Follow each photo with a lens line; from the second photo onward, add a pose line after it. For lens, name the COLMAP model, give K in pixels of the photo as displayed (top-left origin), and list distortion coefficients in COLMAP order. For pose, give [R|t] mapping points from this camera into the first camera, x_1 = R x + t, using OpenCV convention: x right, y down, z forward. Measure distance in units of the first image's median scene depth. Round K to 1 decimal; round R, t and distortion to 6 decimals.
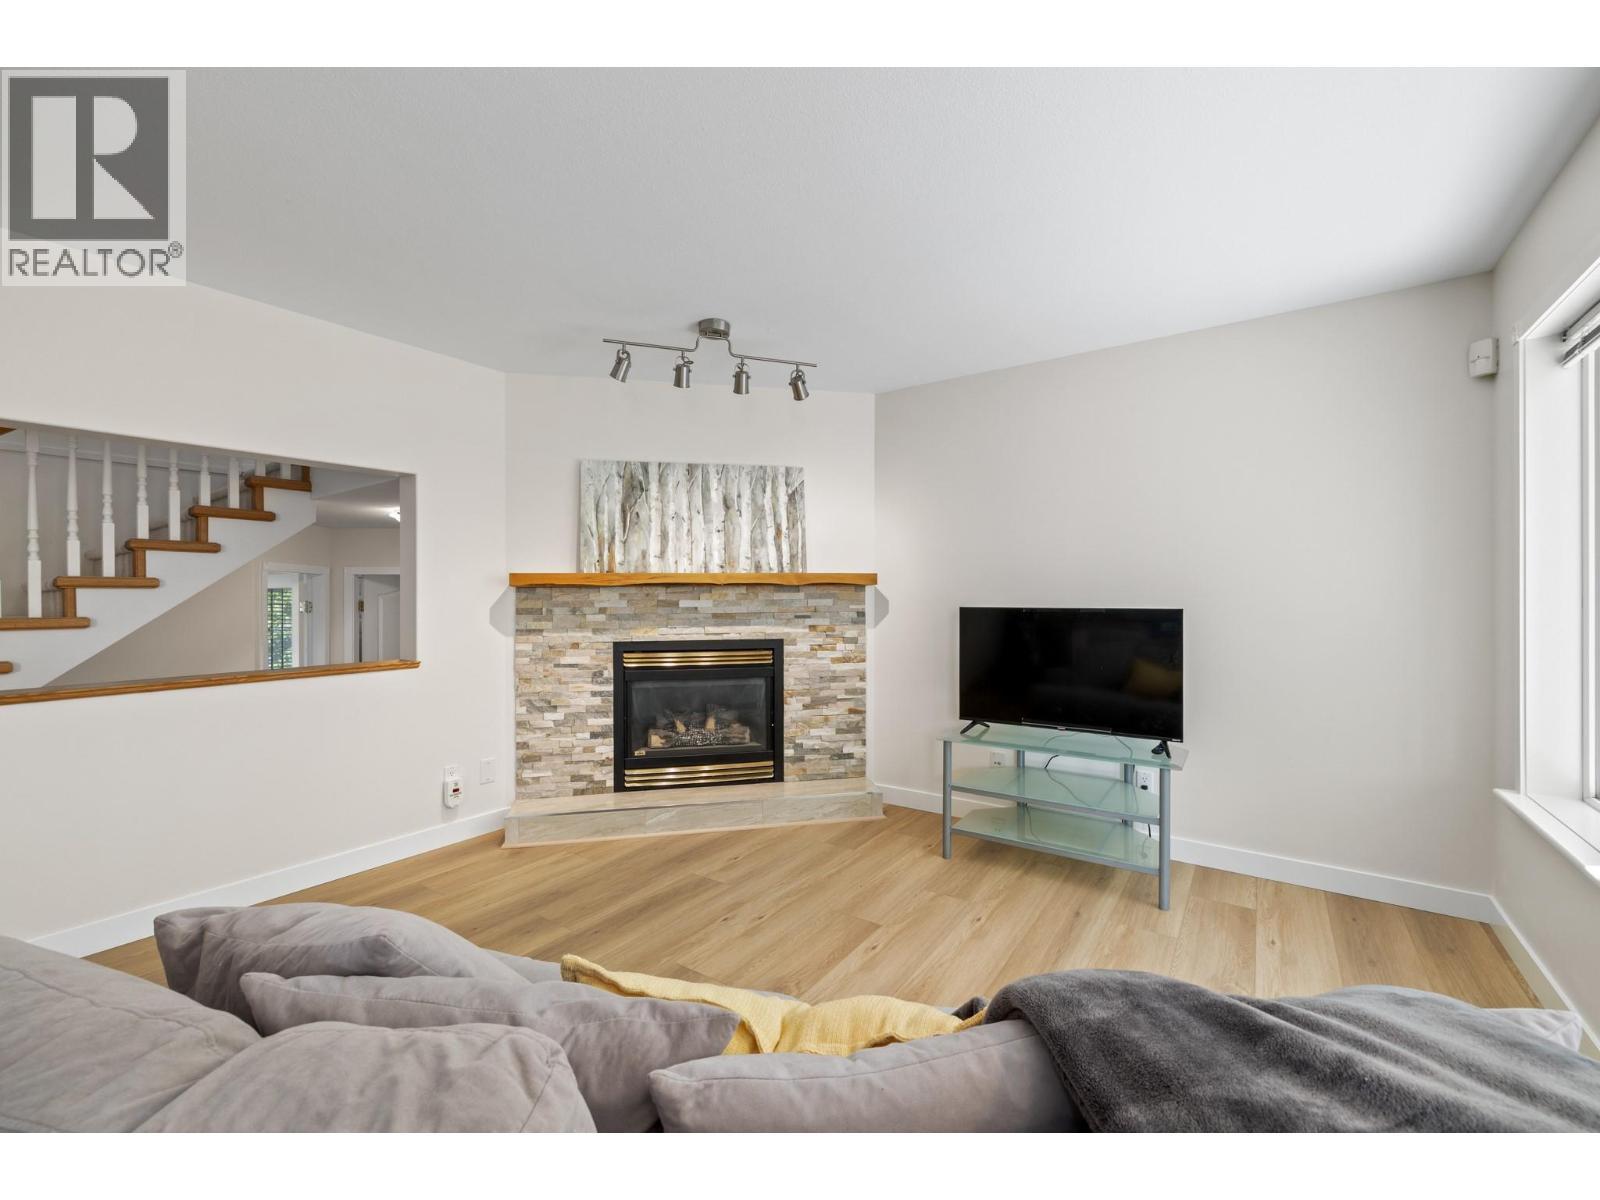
lens RADIAL K [[674.4, 0, 798.9], [0, 674.4, 596.1], [0, 0, 1]] dist [0.000825, 0.000938]
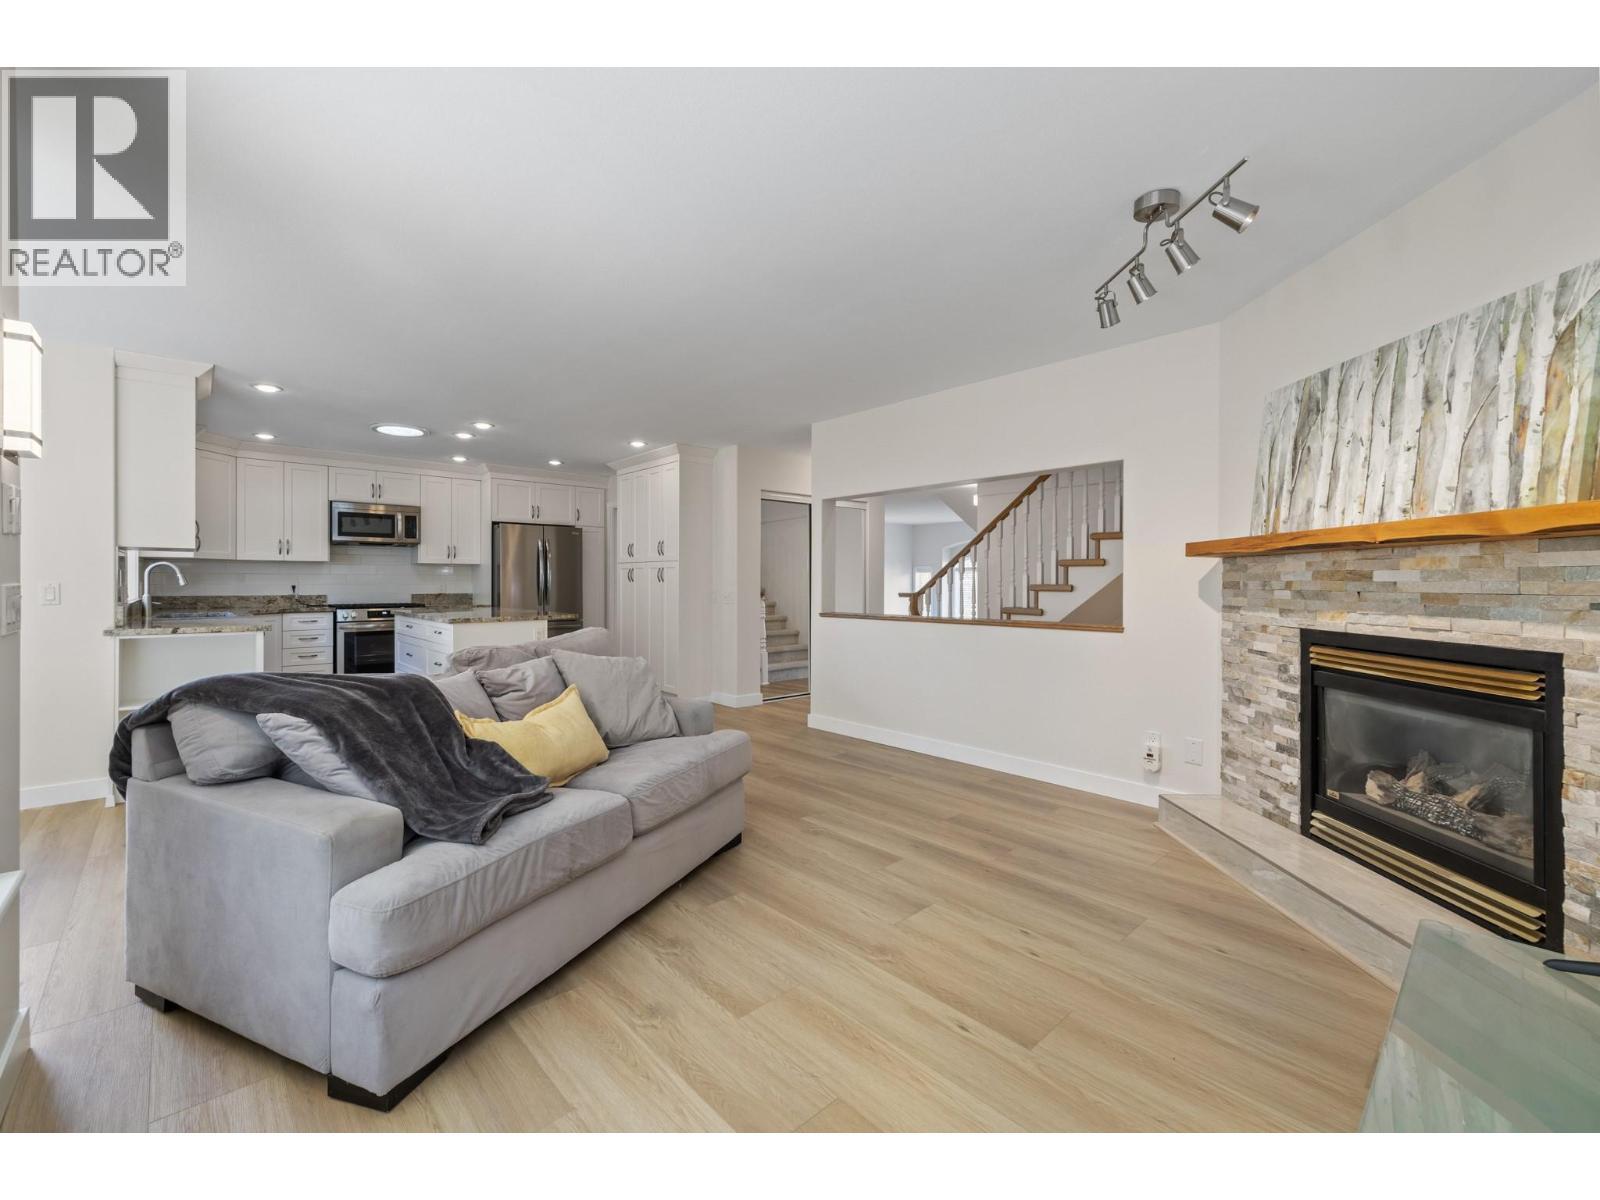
lens RADIAL K [[674.4, 0, 798.1], [0, 674.4, 579.6], [0, 0, 1]] dist [0.000825, 0.000938]
pose [[-0.217566, 0.000649, -0.976045, 0.561030], [-0.005923, 0.999980, 0.001985, 0.016733], [0.976028, 0.006213, -0.217558, 0.627659]]
